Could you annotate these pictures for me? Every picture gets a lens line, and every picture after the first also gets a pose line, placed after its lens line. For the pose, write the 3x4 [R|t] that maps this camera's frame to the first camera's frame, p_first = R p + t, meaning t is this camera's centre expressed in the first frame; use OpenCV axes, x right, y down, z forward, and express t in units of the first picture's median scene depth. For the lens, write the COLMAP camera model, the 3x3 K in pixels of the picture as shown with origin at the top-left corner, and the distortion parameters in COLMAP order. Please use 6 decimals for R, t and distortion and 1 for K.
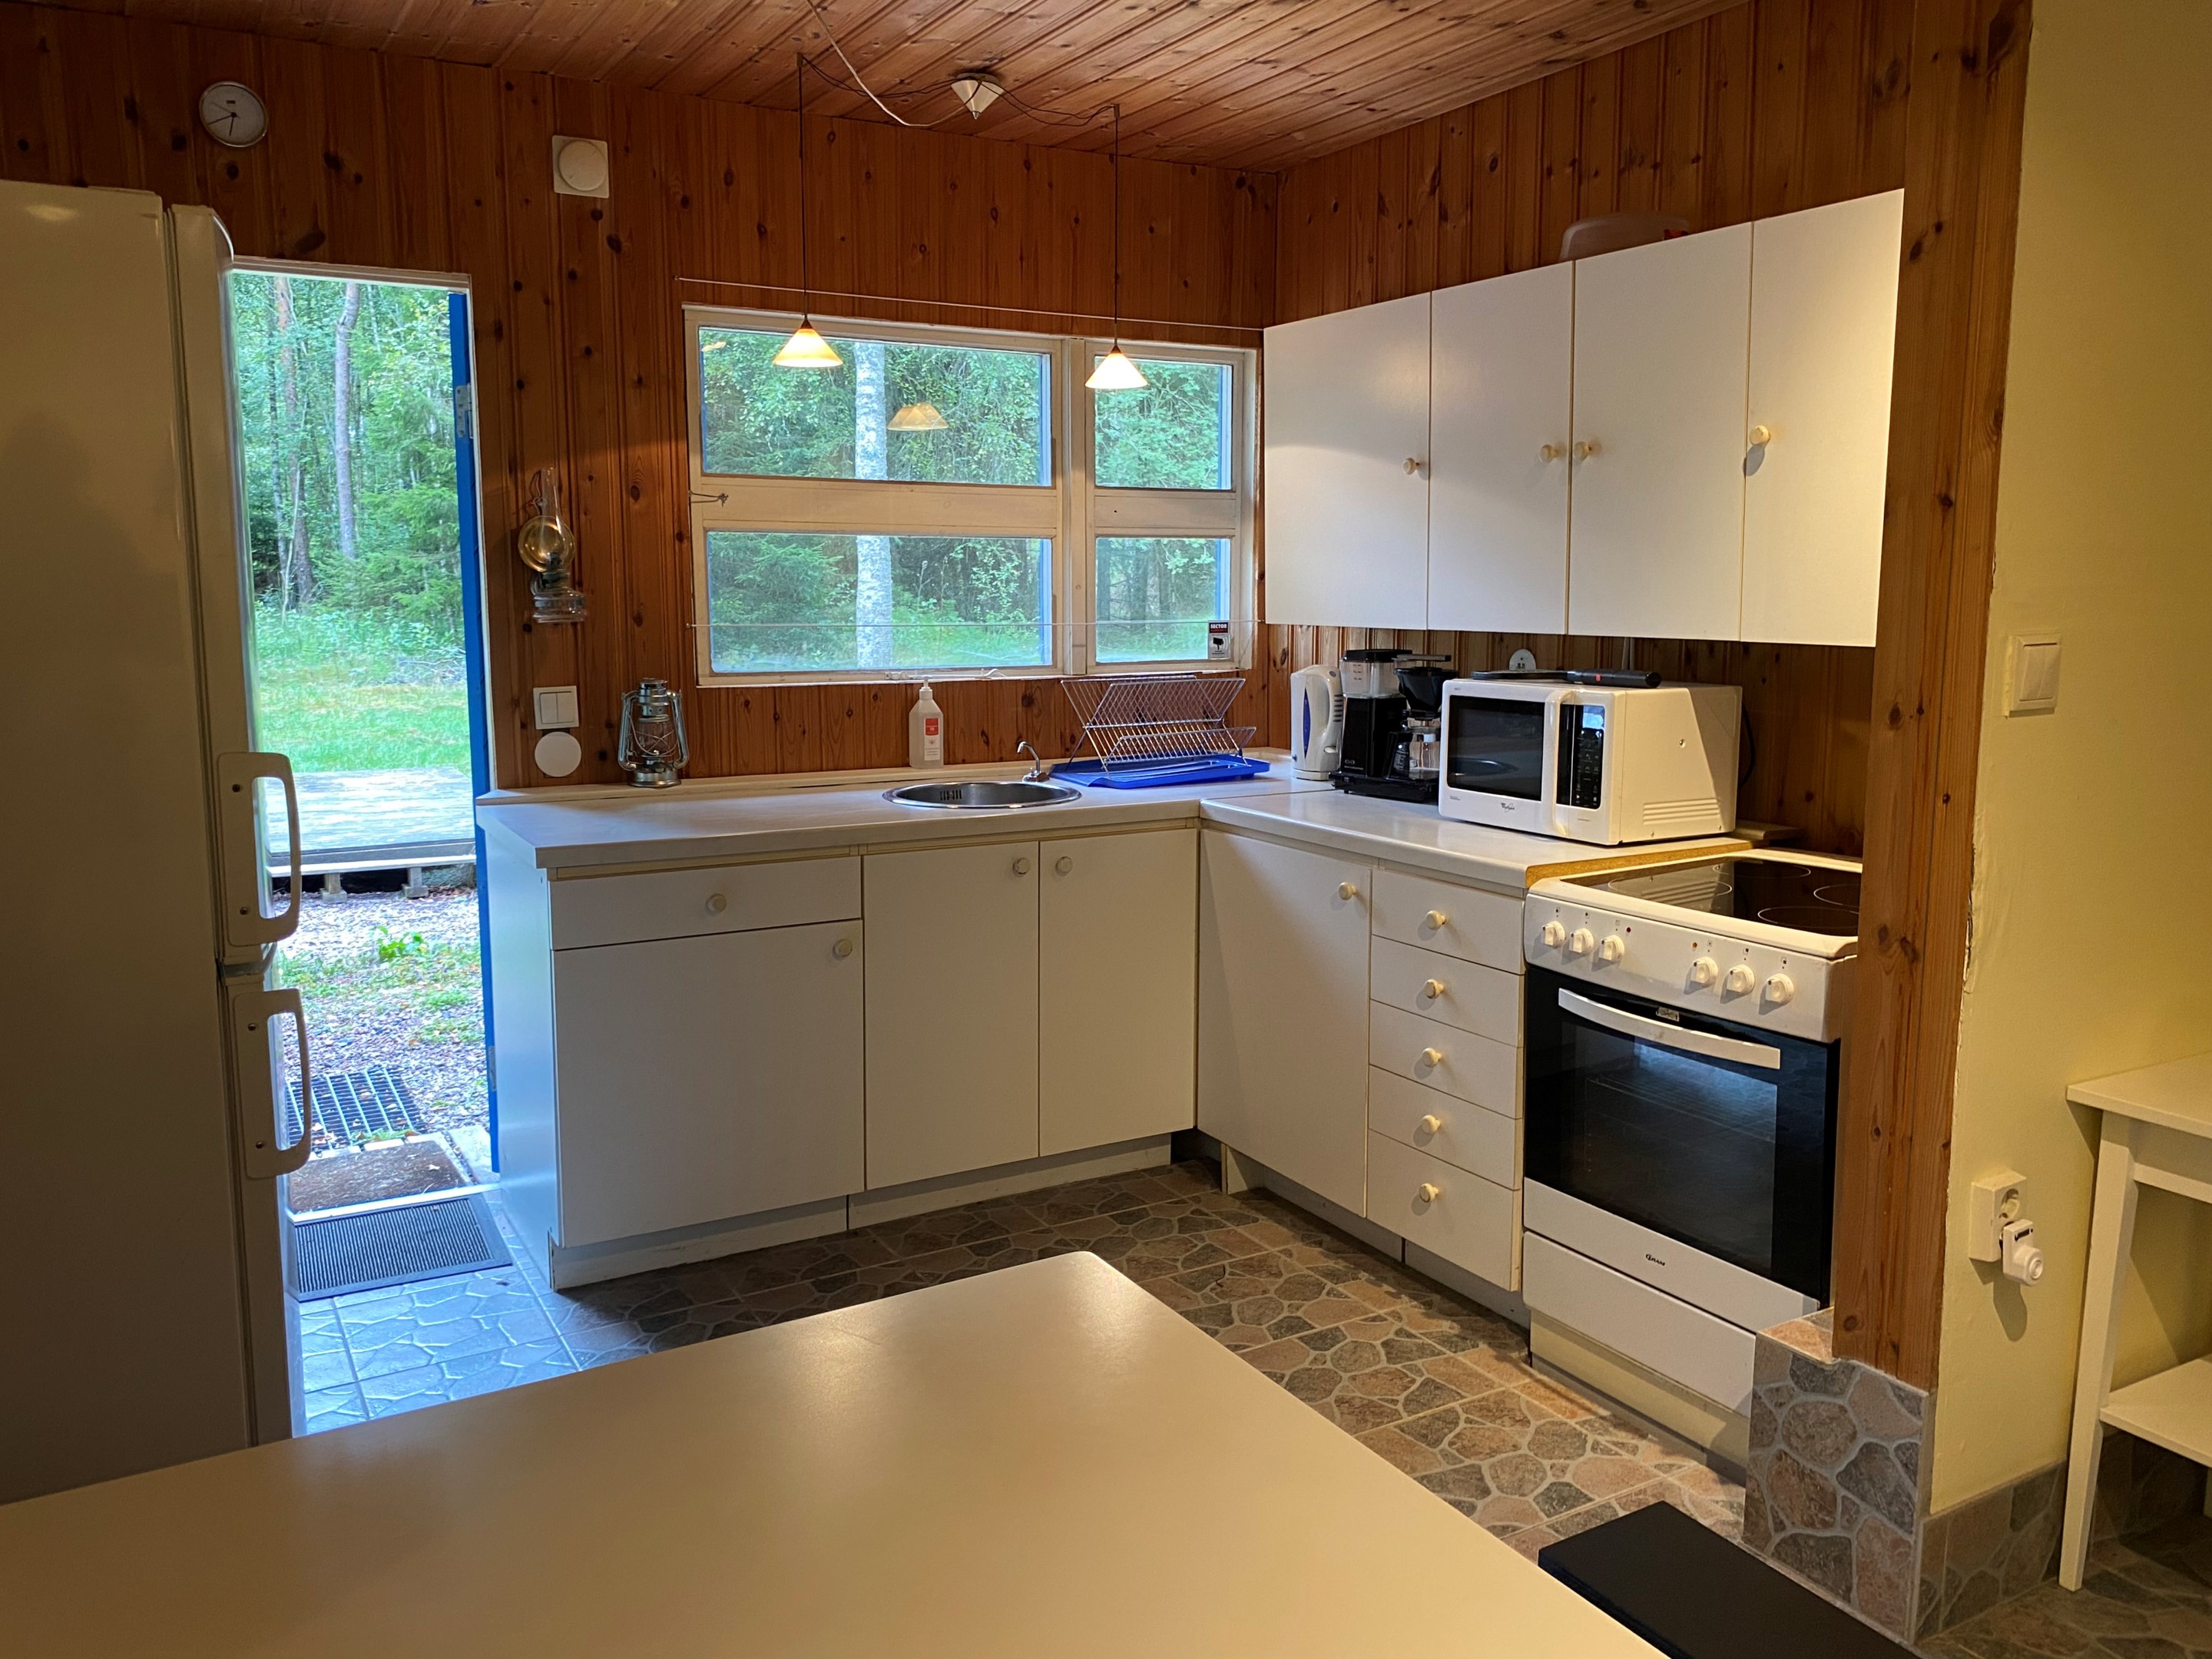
lens RADIAL K [[1700.9, 0, 1106.0], [0, 1700.9, 829.5], [0, 0, 1]] dist [0.016699, -0.026013]
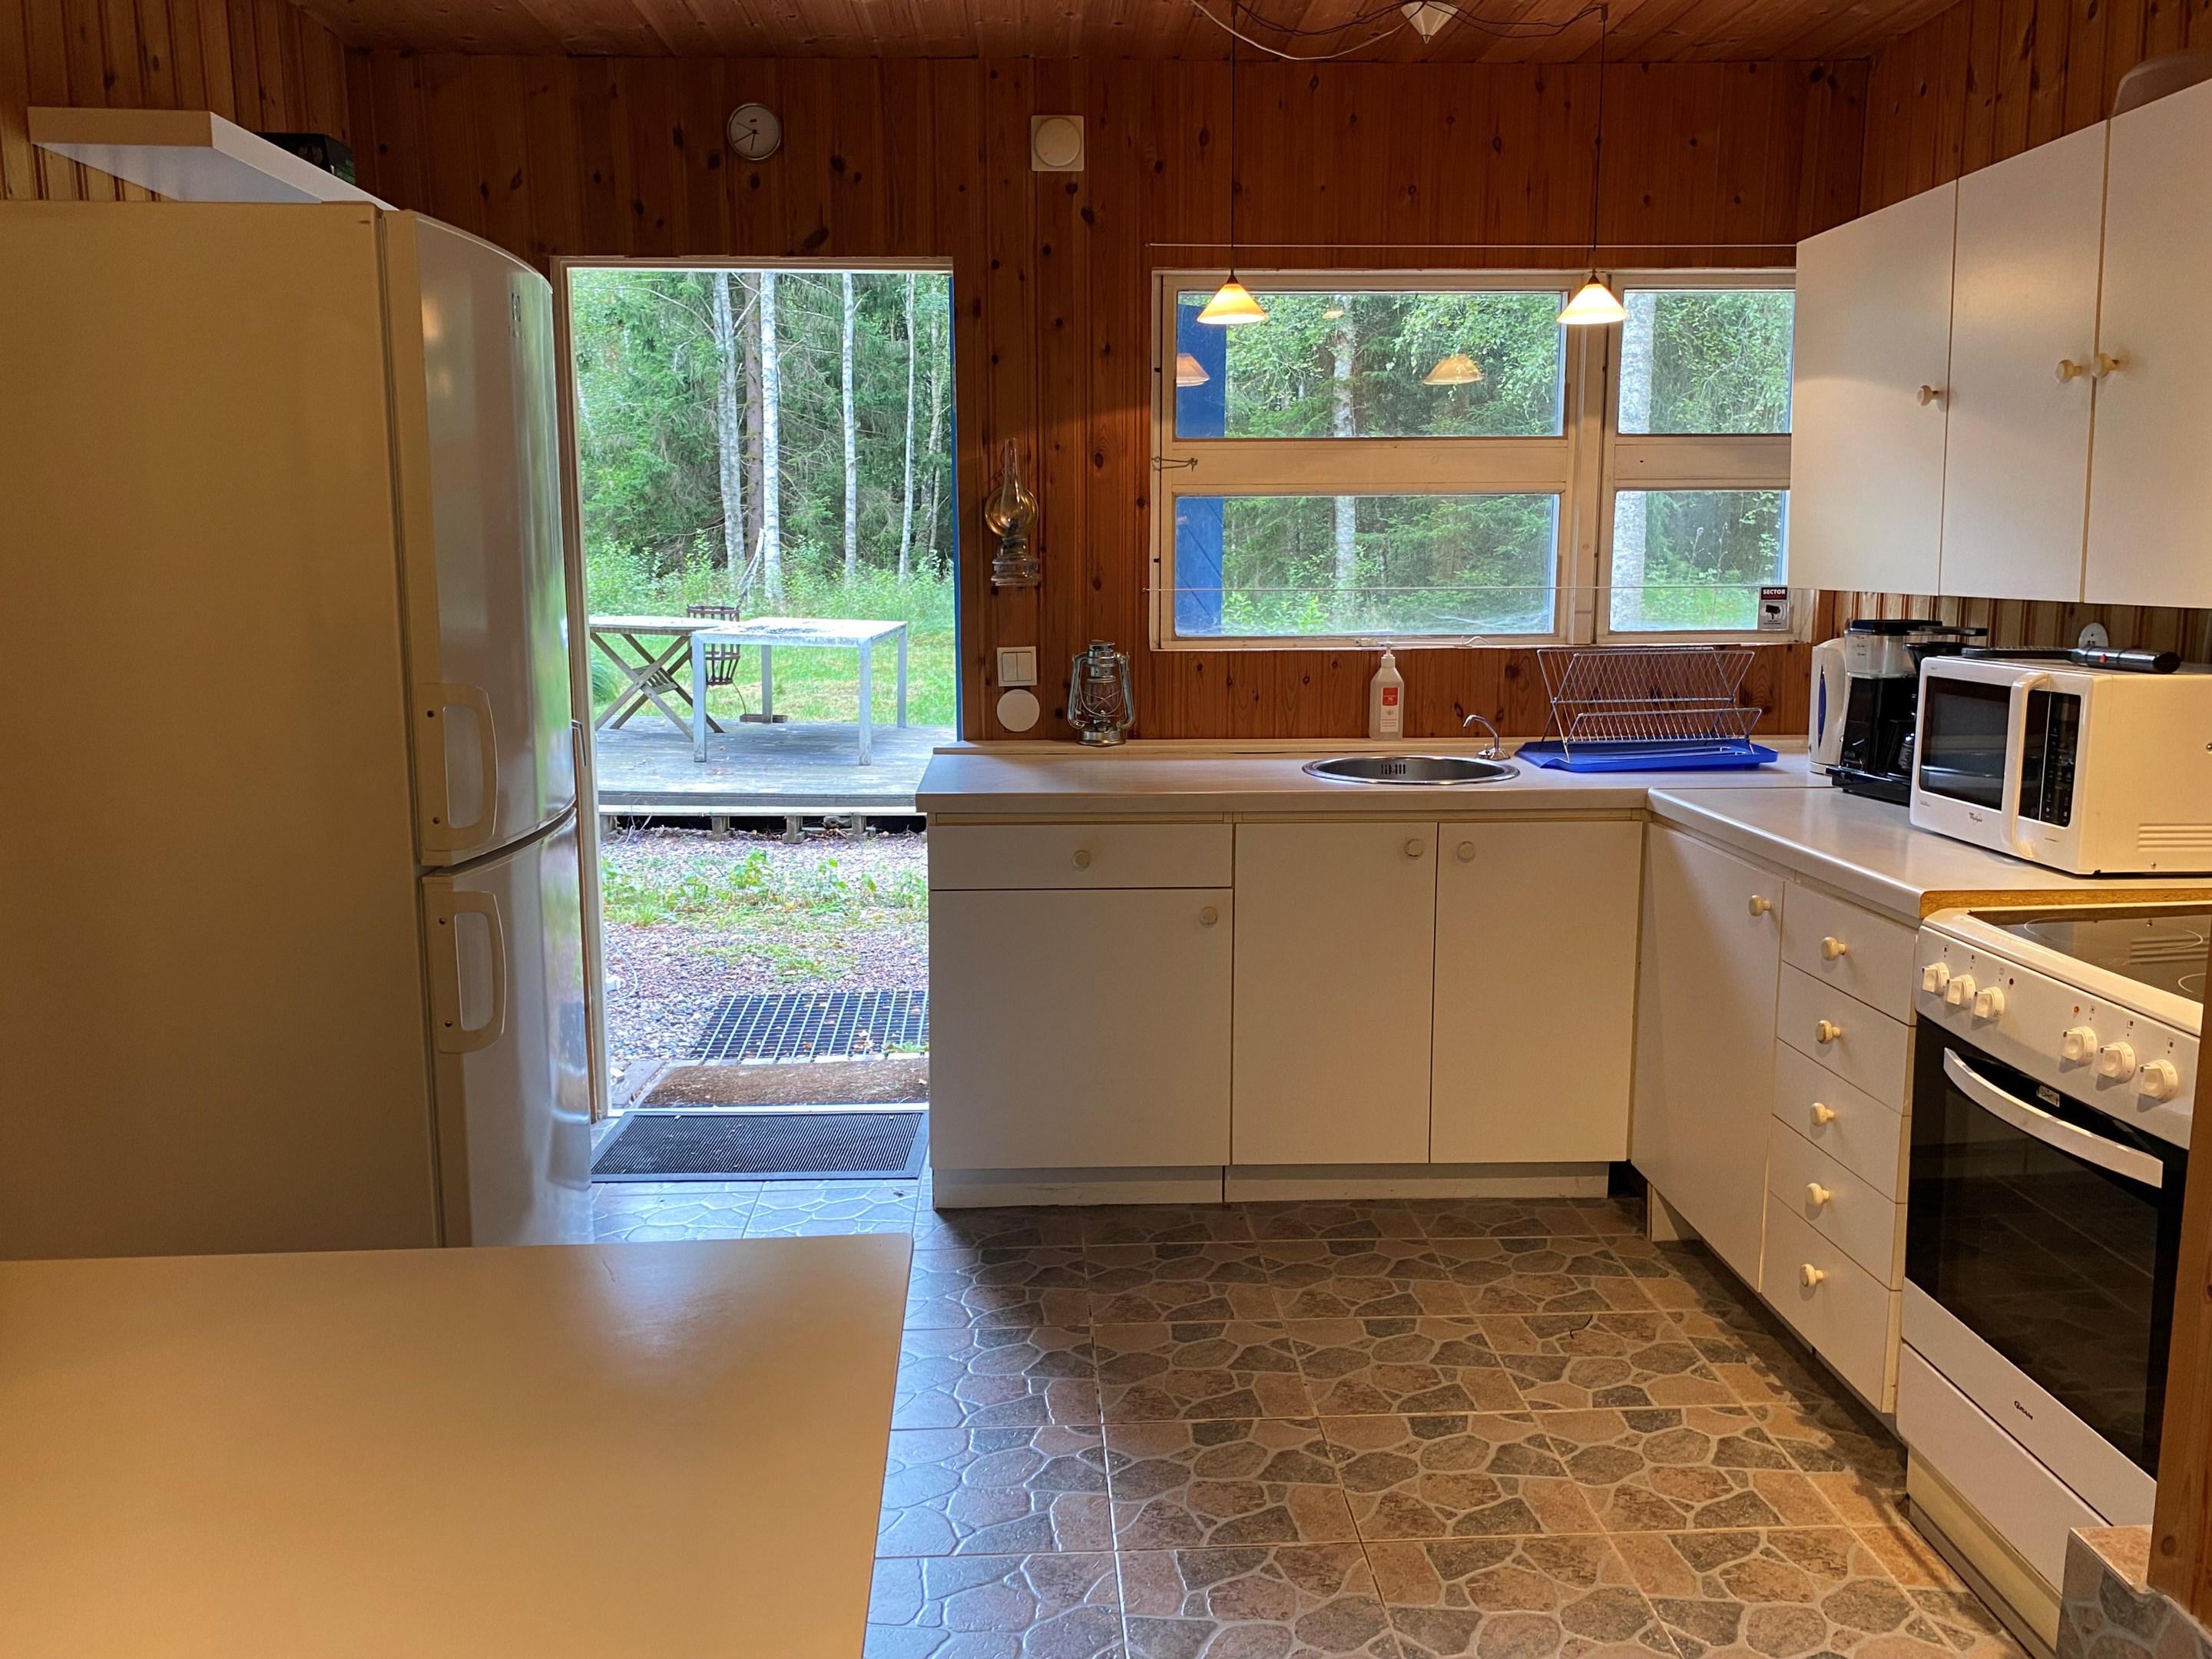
lens RADIAL K [[1700.9, 0, 1106.0], [0, 1700.9, 829.5], [0, 0, 1]] dist [0.016699, -0.026013]
pose [[0.888145, 0.068938, -0.454363, 0.215378], [-0.062073, 0.997620, 0.030029, -0.005808], [0.455352, 0.001534, 0.890310, 0.091298]]
